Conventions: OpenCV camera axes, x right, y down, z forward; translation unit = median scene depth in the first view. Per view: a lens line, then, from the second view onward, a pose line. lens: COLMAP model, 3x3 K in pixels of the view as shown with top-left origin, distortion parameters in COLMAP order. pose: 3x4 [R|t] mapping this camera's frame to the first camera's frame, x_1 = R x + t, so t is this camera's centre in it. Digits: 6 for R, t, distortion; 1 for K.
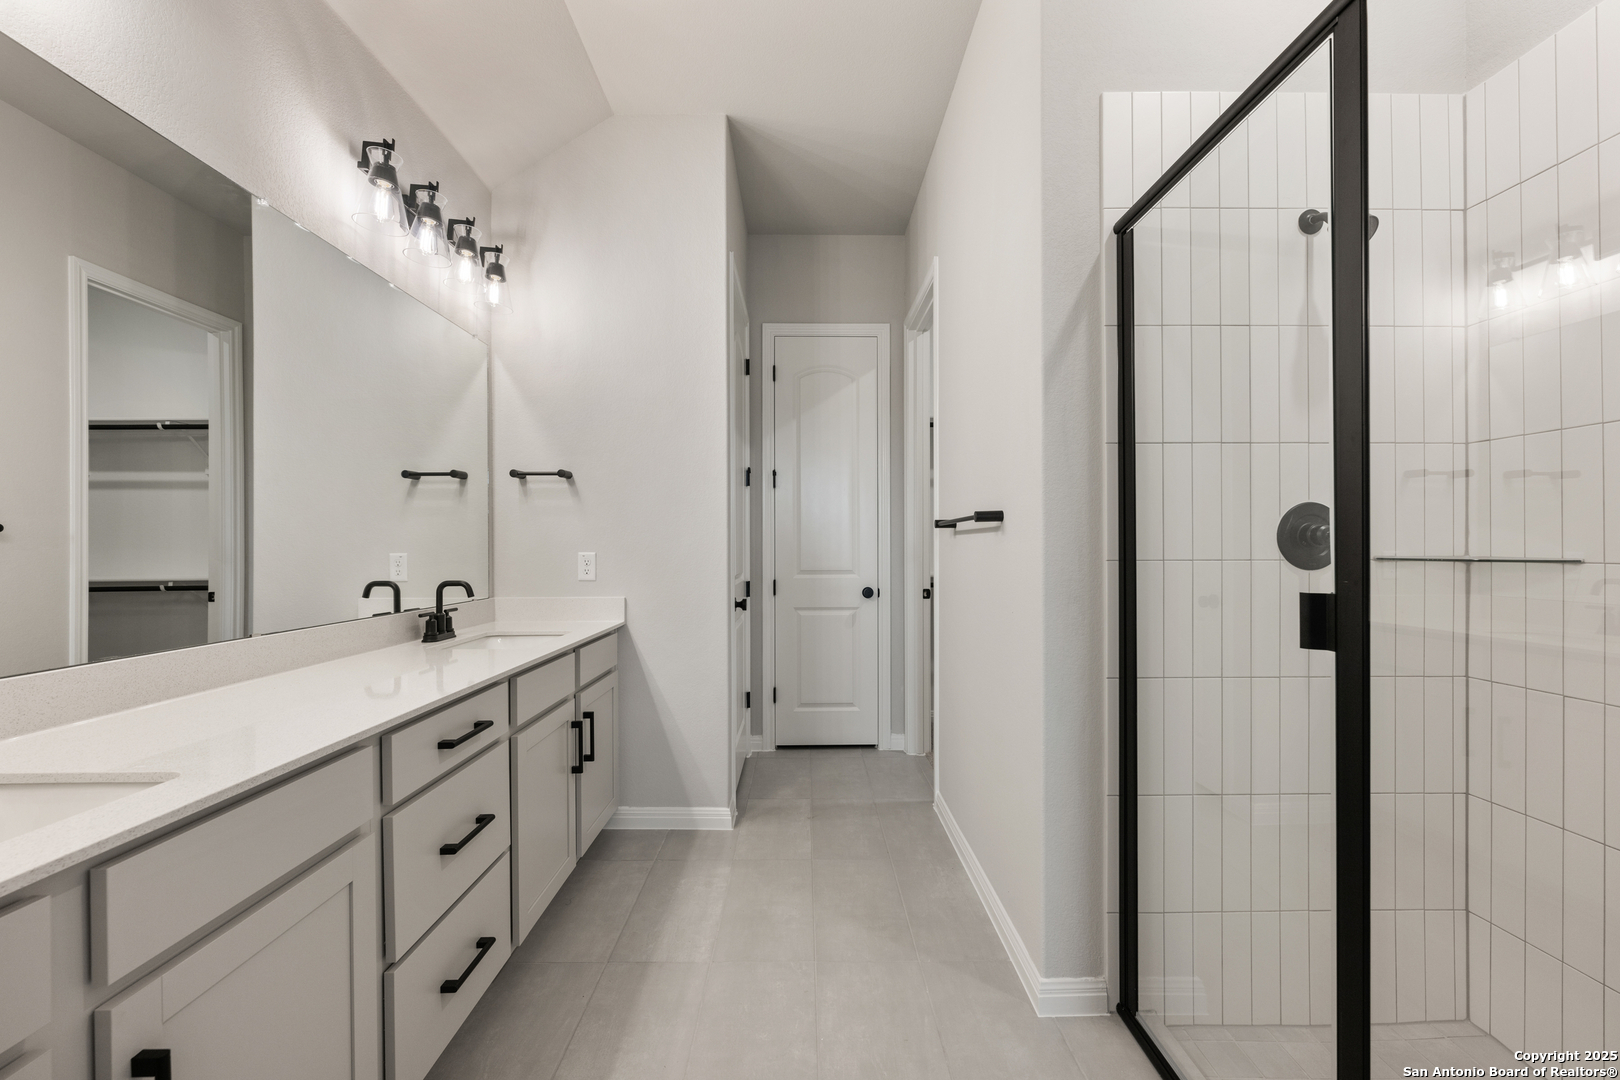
lens RADIAL K [[646.6, 0, 800.2], [0, 646.6, 547.8], [0, 0, 1]] dist [0.000306, -0.000282]
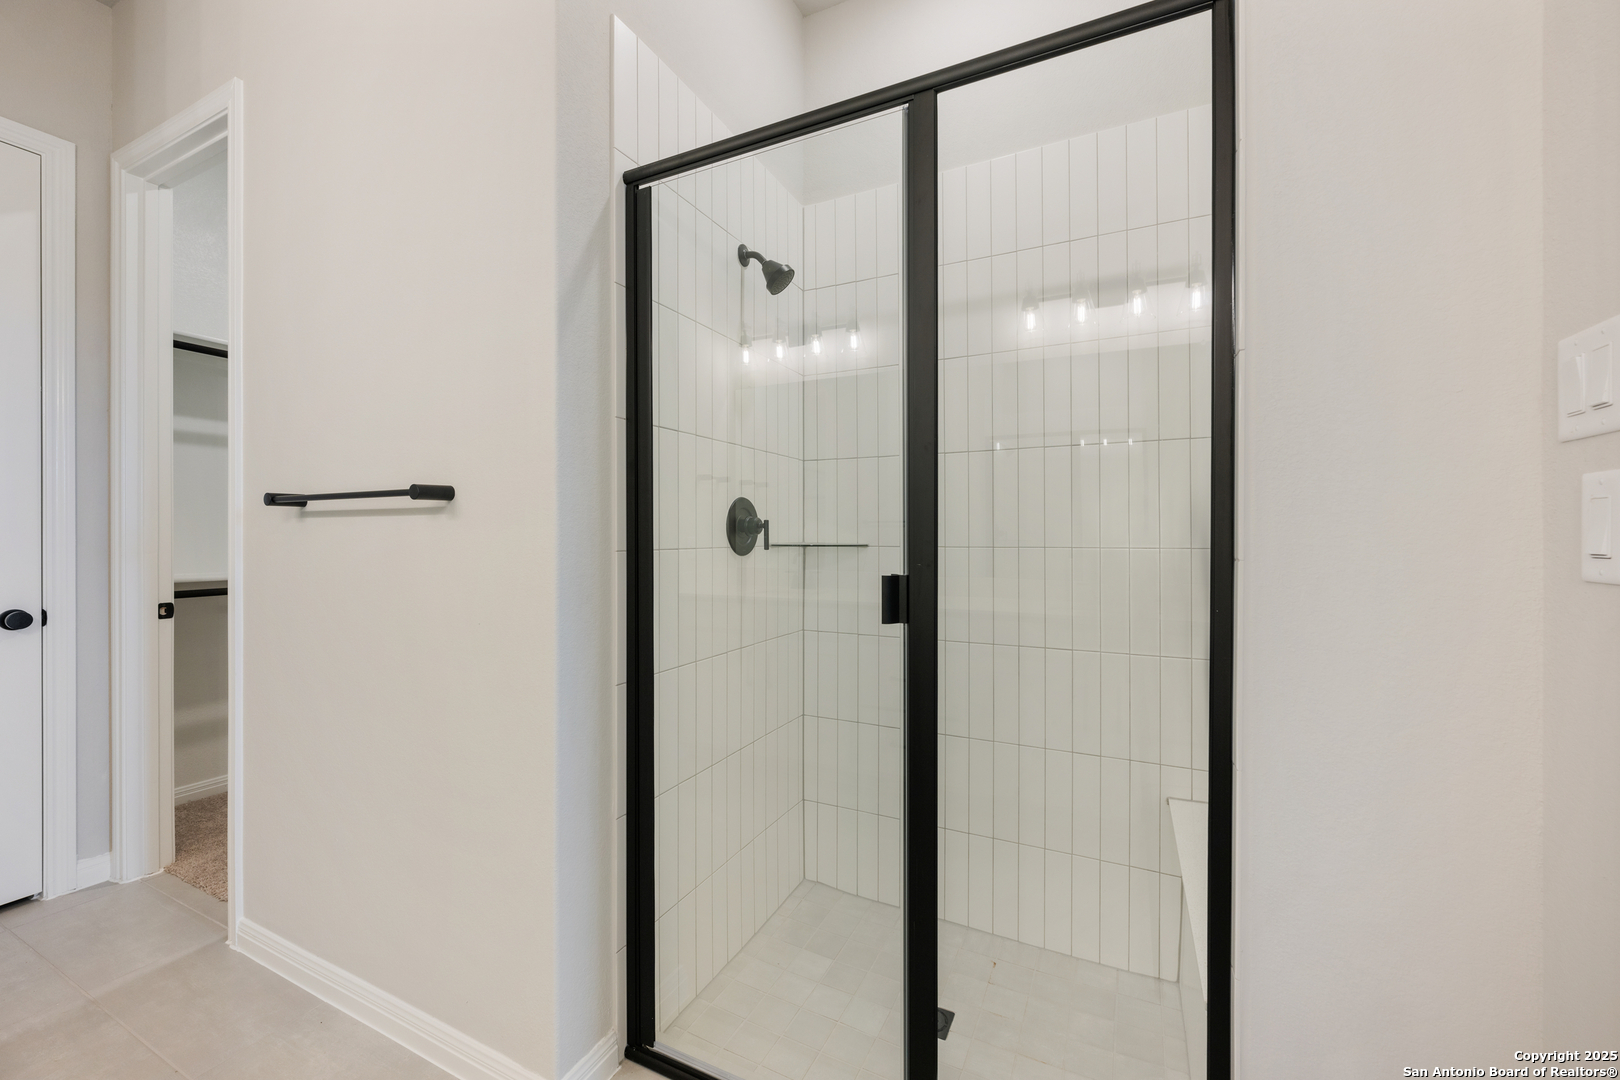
lens RADIAL K [[646.6, 0, 805.9], [0, 646.6, 536.0], [0, 0, 1]] dist [0.000306, -0.000282]
pose [[0.443061, 0.000307, 0.896491, -0.163238], [0.000347, 1.000000, -0.000514, -0.000219], [-0.896491, 0.000539, 0.443061, 0.315191]]
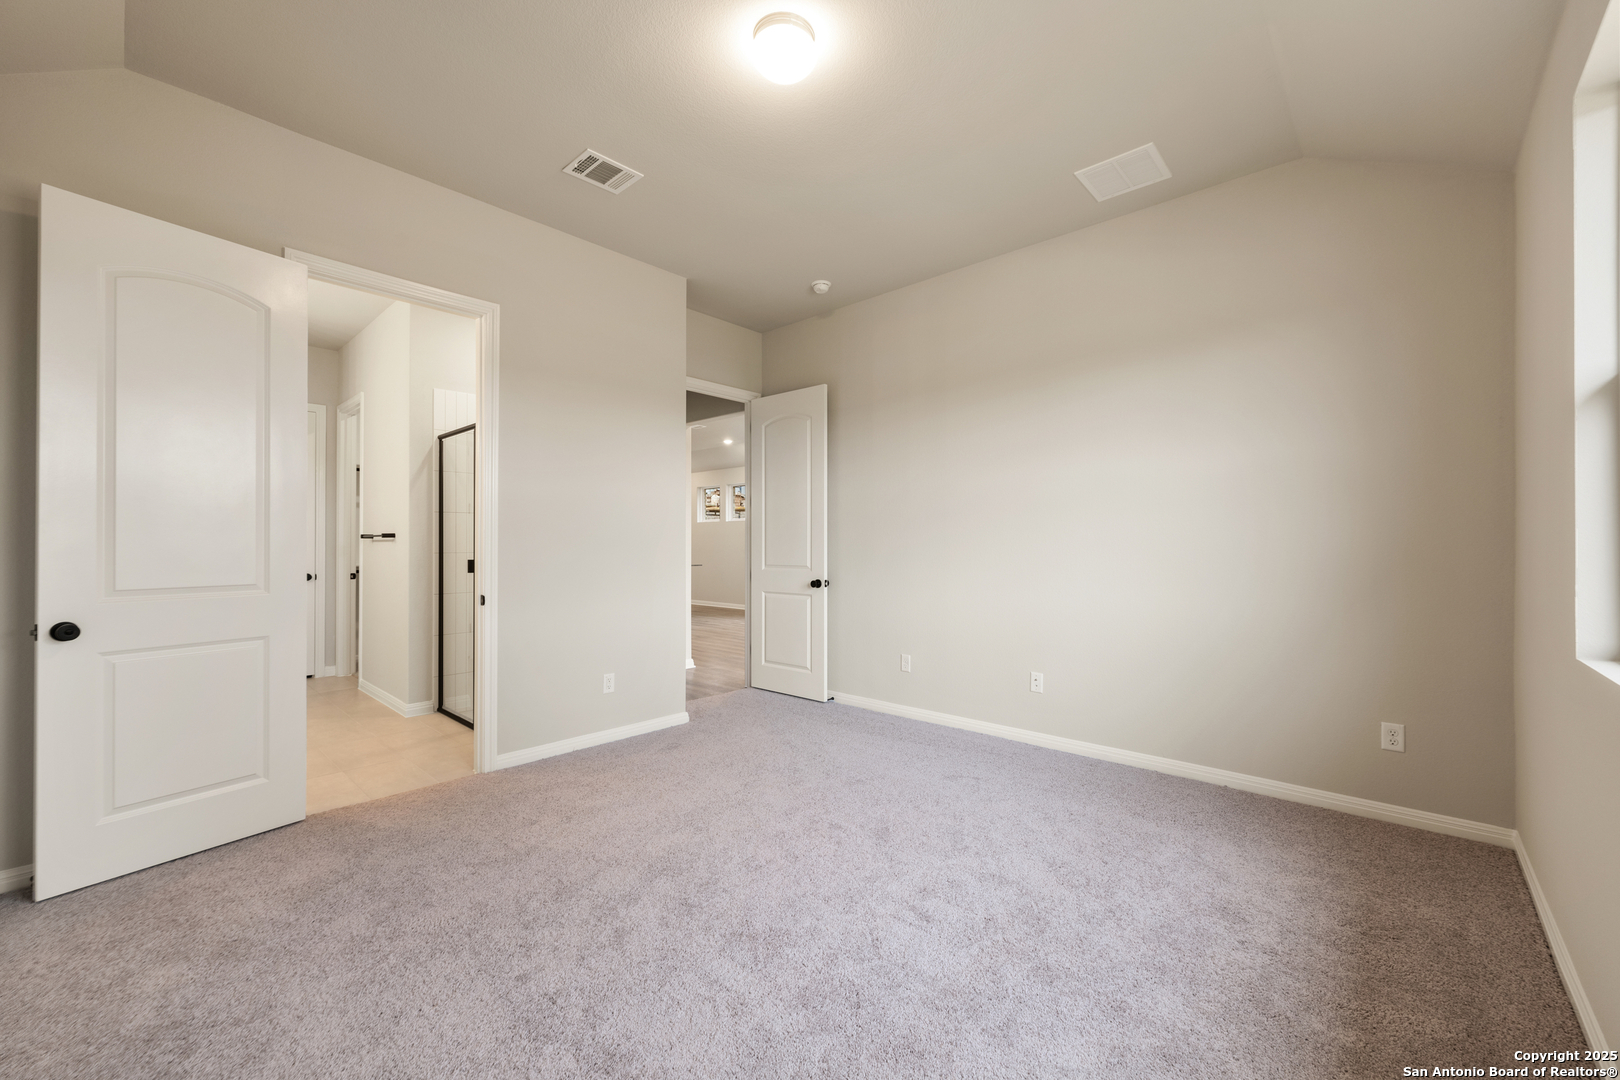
lens RADIAL K [[646.6, 0, 831.5], [0, 646.6, 543.9], [0, 0, 1]] dist [0.000306, -0.000282]
pose [[0.668349, 0.006585, 0.743819, -0.390067], [-0.002350, 0.999975, -0.006741, -0.004854], [-0.743844, 0.002758, 0.668347, -1.809739]]
